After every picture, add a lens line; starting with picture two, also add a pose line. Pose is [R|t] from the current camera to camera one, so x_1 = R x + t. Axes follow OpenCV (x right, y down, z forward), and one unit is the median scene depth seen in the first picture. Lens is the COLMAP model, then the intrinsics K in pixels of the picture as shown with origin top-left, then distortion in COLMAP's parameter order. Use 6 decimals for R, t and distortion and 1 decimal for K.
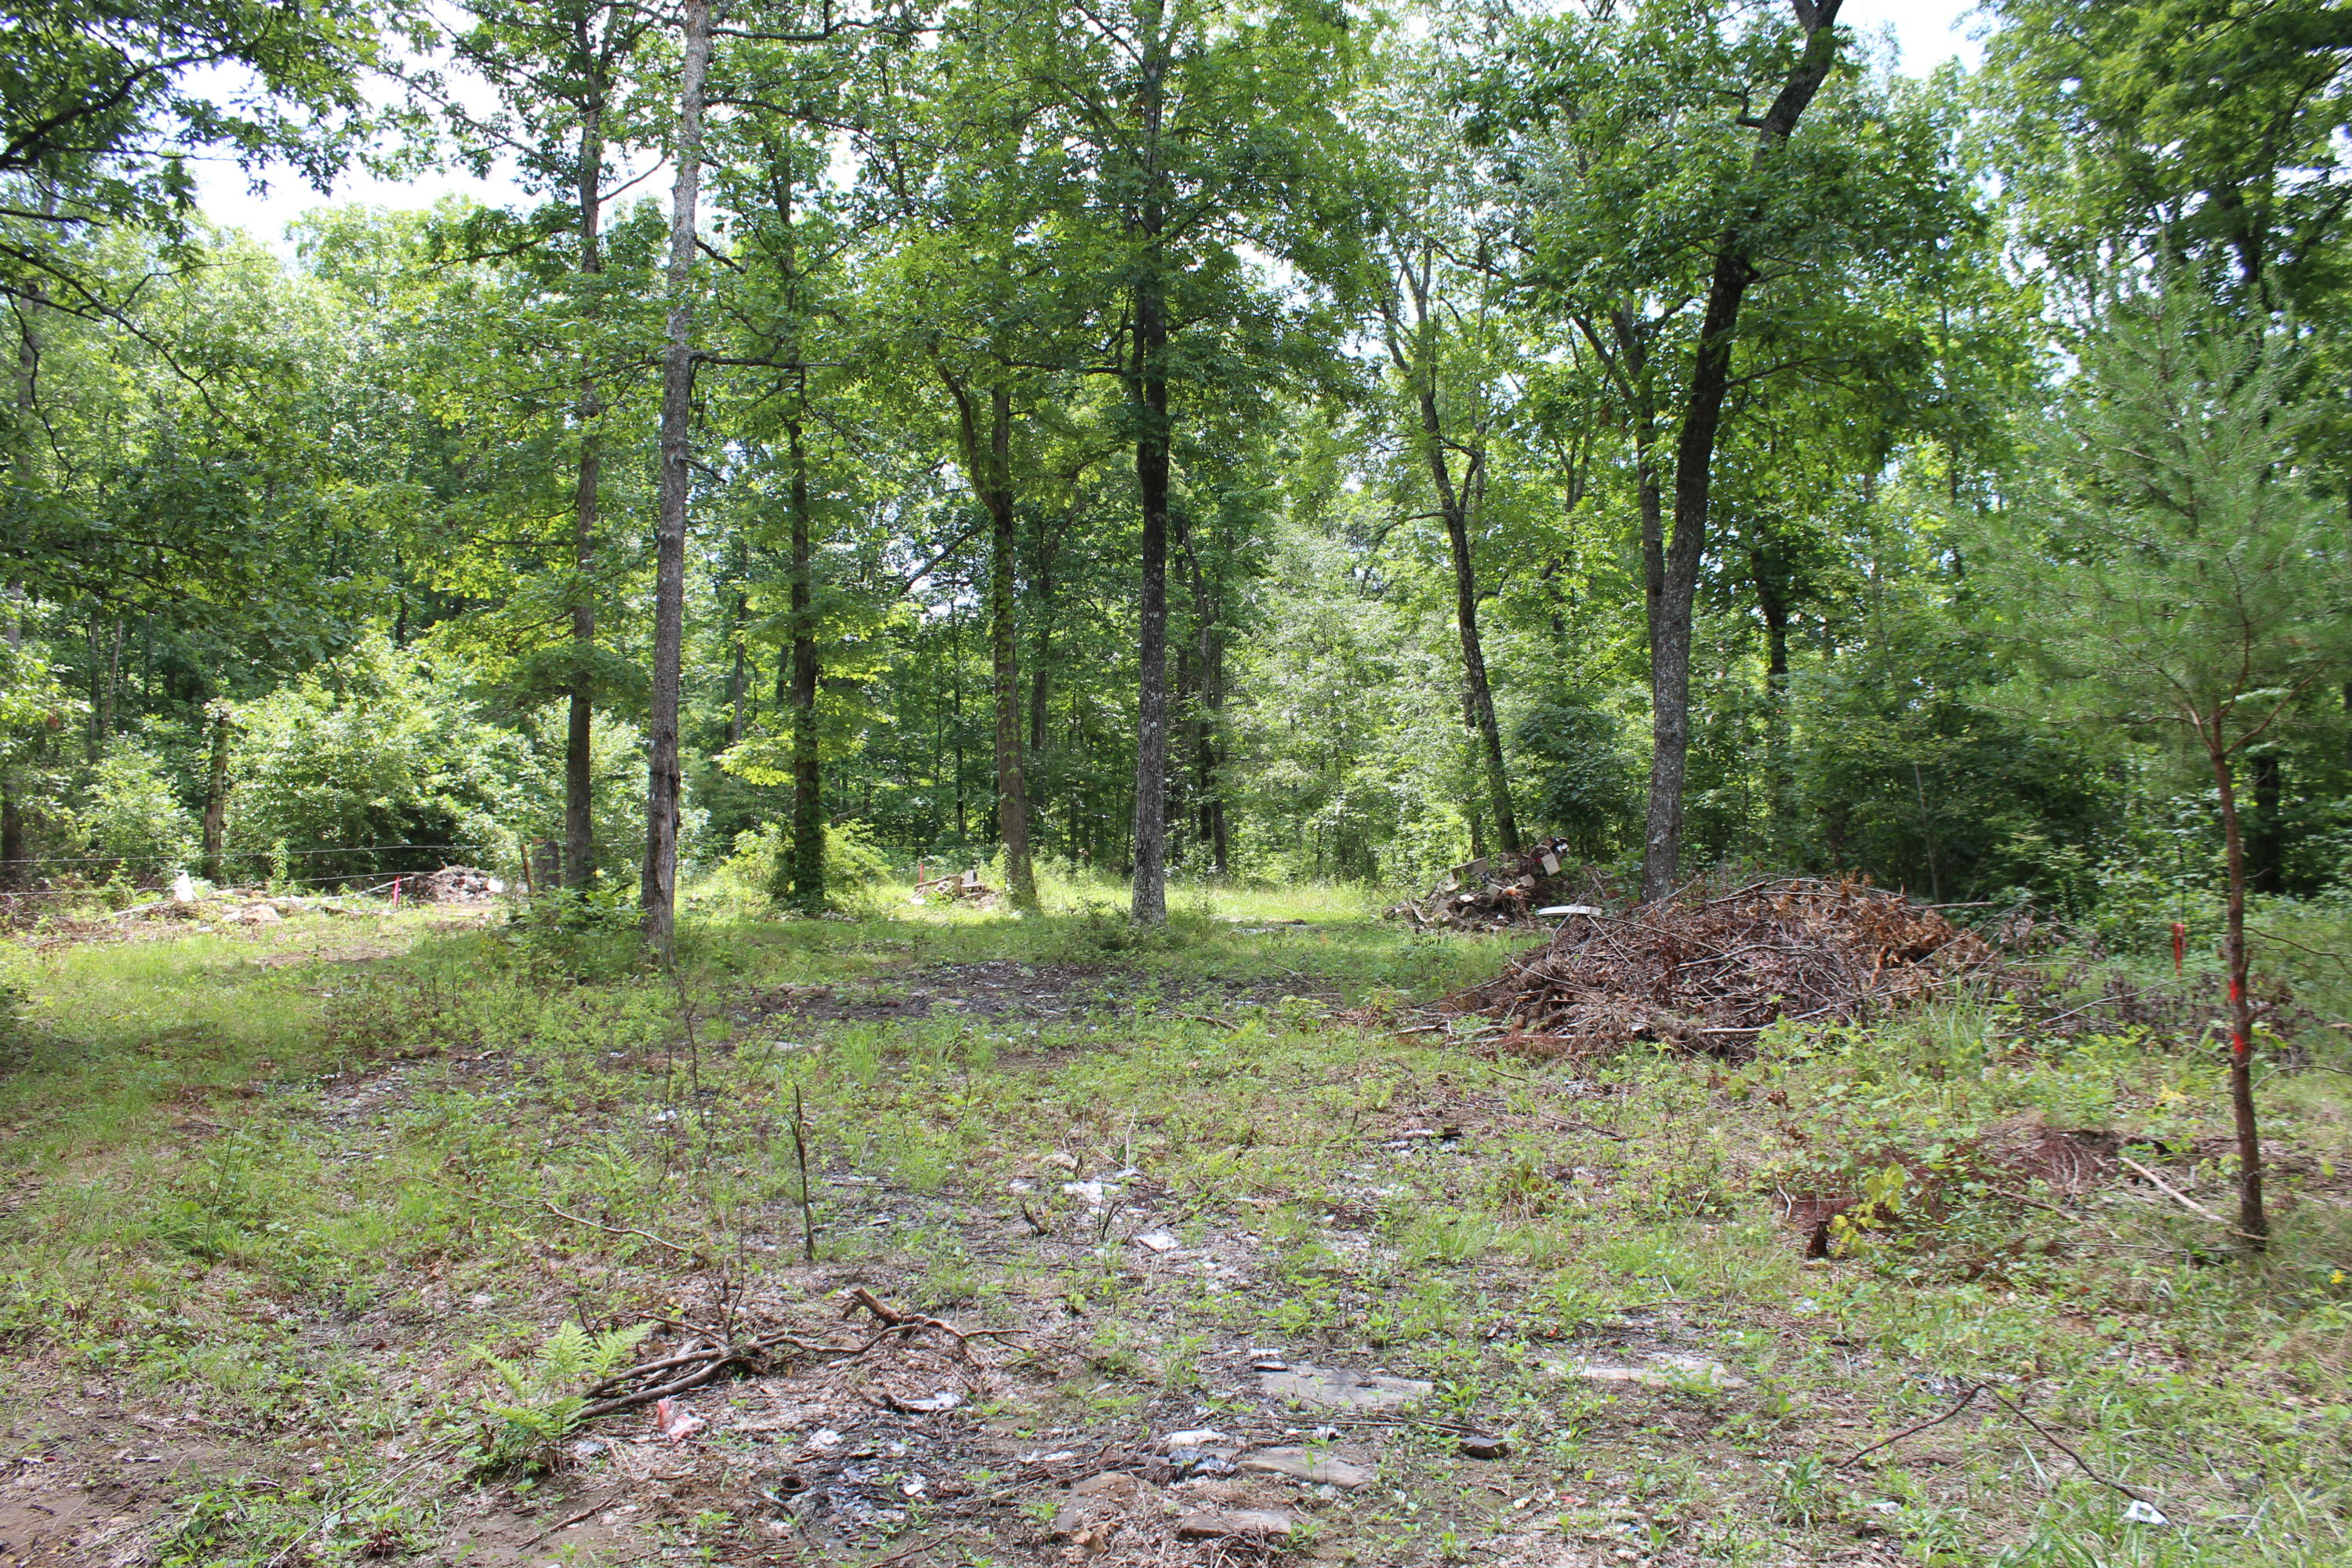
lens RADIAL K [[1959.0, 0, 1172.5], [0, 1959.0, 791.9], [0, 0, 1]] dist [-0.166150, 0.143245]
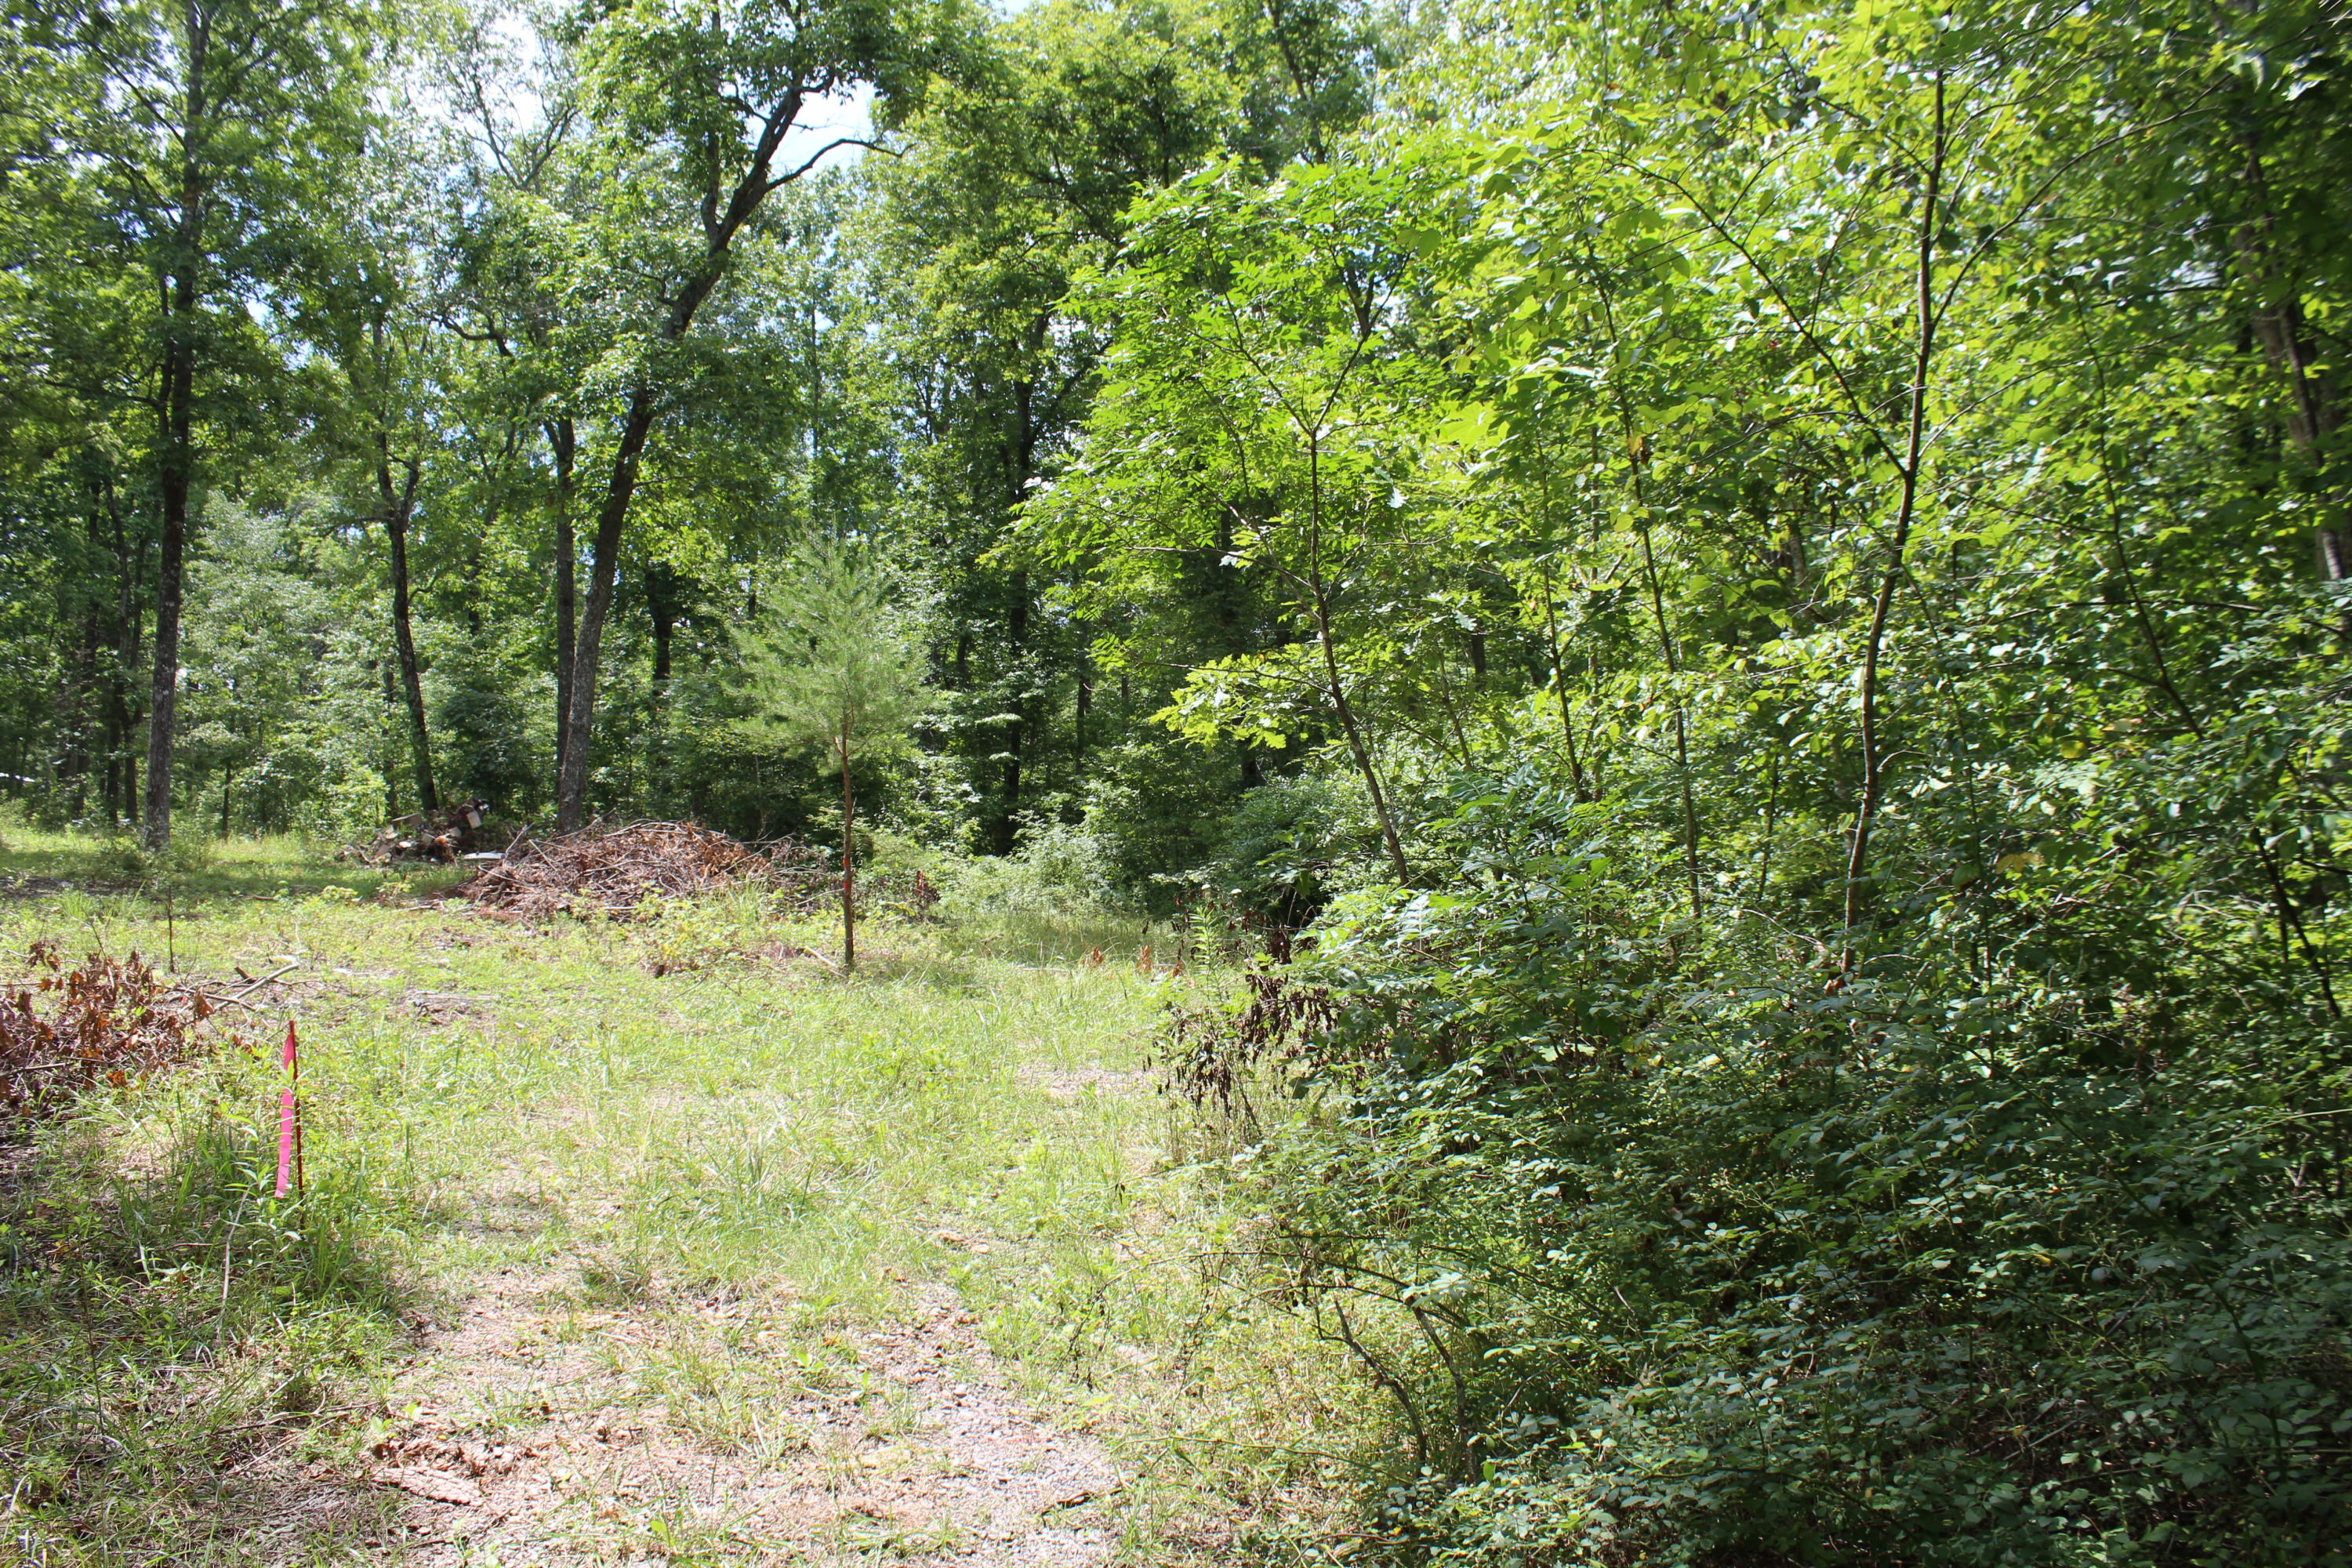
lens RADIAL K [[1959.8, 0, 1176.8], [0, 1959.8, 792.5], [0, 0, 1]] dist [-0.168845, 0.164602]
pose [[0.843930, 0.041299, 0.534861, -0.185851], [-0.046519, 0.998910, -0.003729, 0.006574], [-0.534432, -0.021734, 0.844932, -0.620610]]
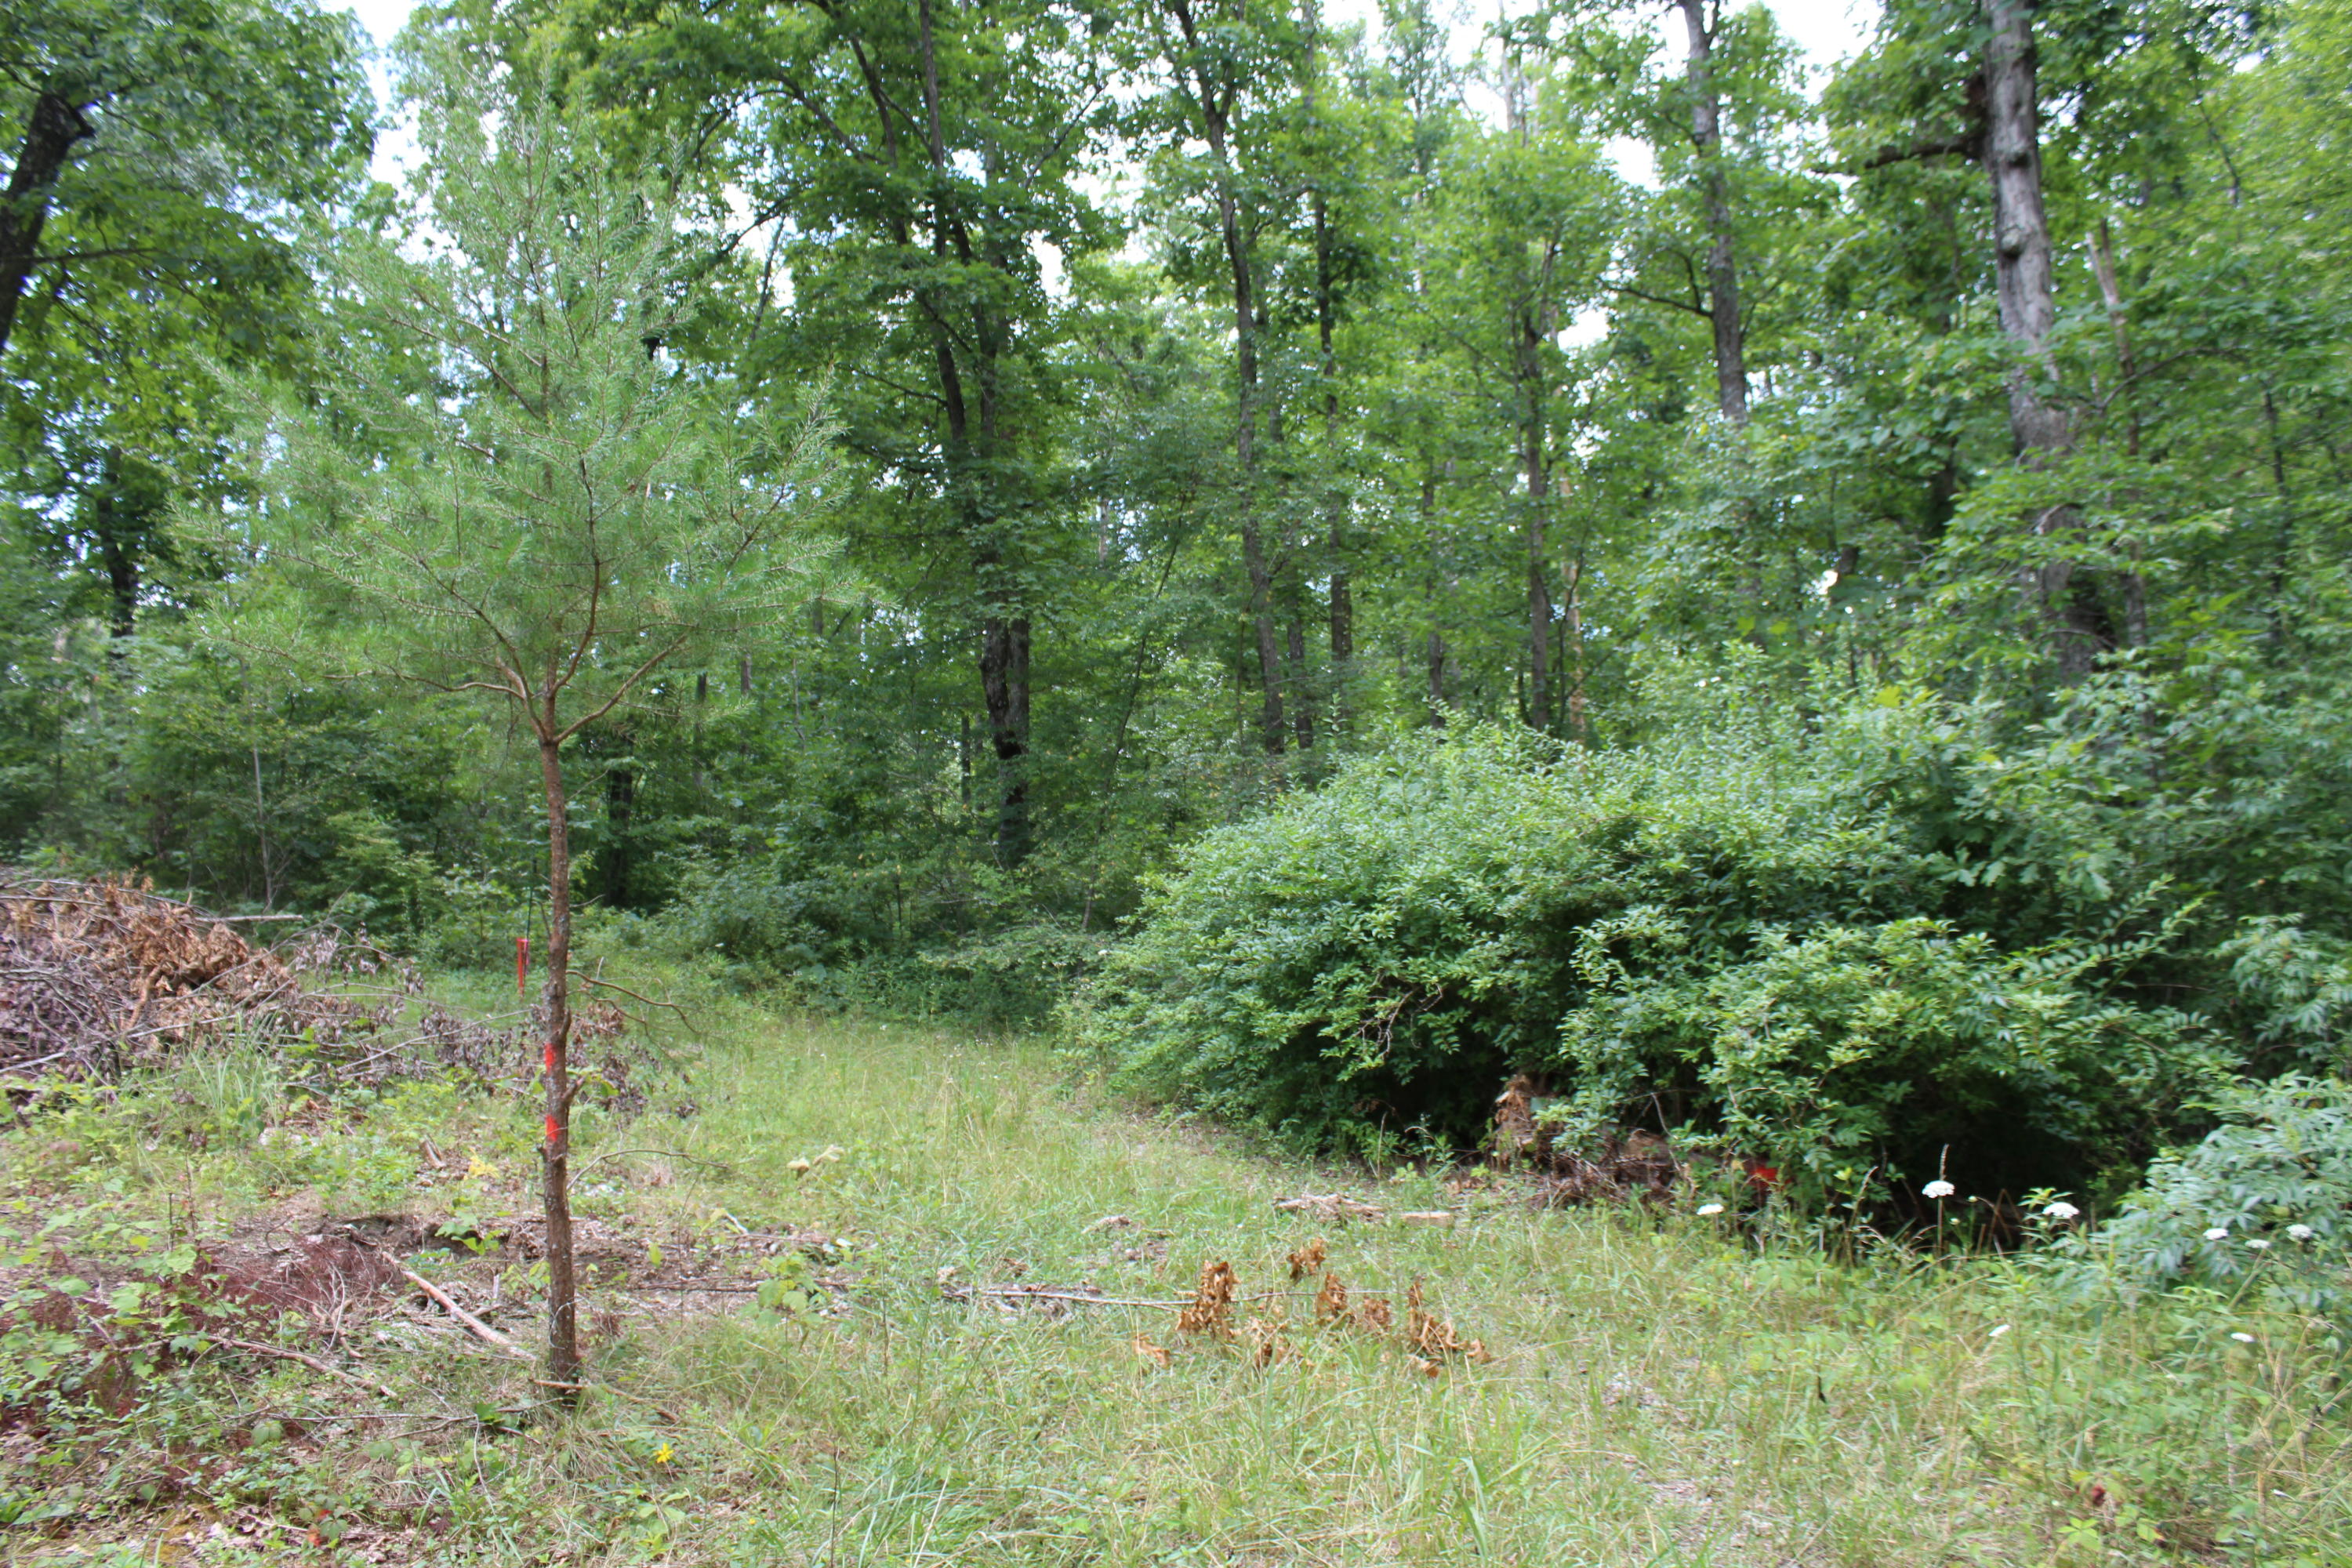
lens RADIAL K [[1944.9, 0, 1176.0], [0, 1944.9, 784.0], [0, 0, 1]] dist [-0.152604, 0.133187]
pose [[0.690019, 0.061635, 0.721163, 0.094007], [-0.058388, 0.997860, -0.029416, 0.002338], [-0.721433, -0.021810, 0.692141, 0.154606]]
